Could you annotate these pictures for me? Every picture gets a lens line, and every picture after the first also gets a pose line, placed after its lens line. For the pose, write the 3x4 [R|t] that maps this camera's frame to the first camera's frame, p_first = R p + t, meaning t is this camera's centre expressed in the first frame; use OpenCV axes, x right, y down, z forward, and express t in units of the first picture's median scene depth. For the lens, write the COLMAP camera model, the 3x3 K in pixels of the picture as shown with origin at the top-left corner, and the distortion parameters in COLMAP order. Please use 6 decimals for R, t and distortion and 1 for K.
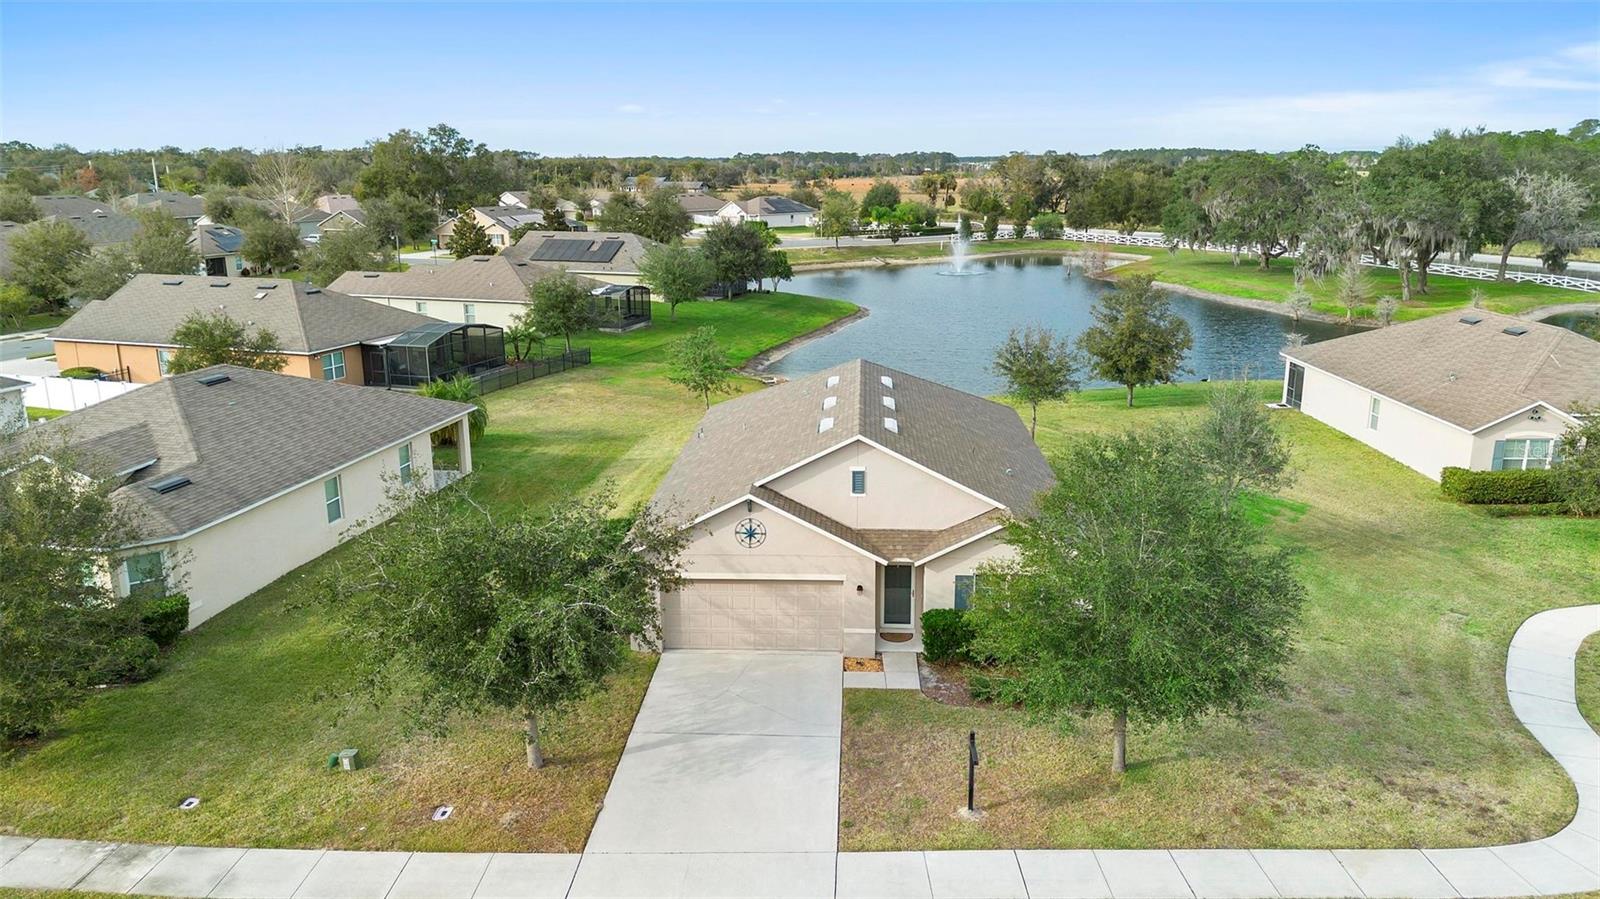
lens RADIAL K [[1037.2, 0, 800.0], [0, 1037.2, 449.5], [0, 0, 1]] dist [0.001393, 0.000017]
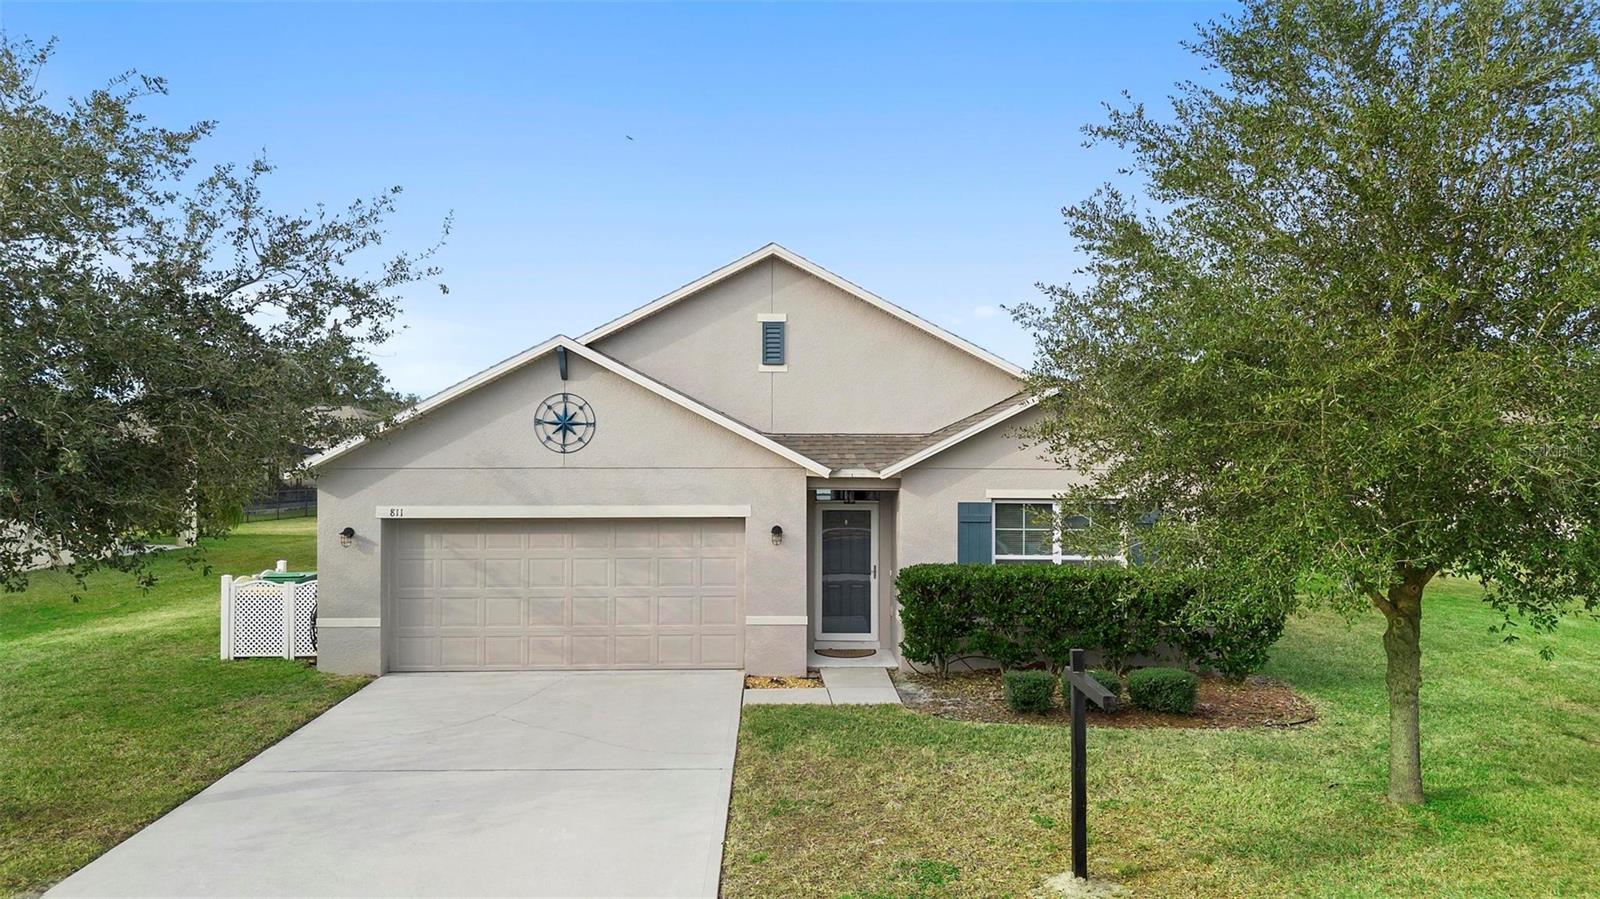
lens RADIAL K [[1125.0, 0, 800.0], [0, 1125.0, 449.5], [0, 0, 1]] dist [0.002725, 0.000274]
pose [[0.997001, 0.009082, 0.076849, 0.026273], [0.007879, 0.976014, -0.217563, 0.217663], [-0.076982, 0.217517, 0.973016, 0.449942]]
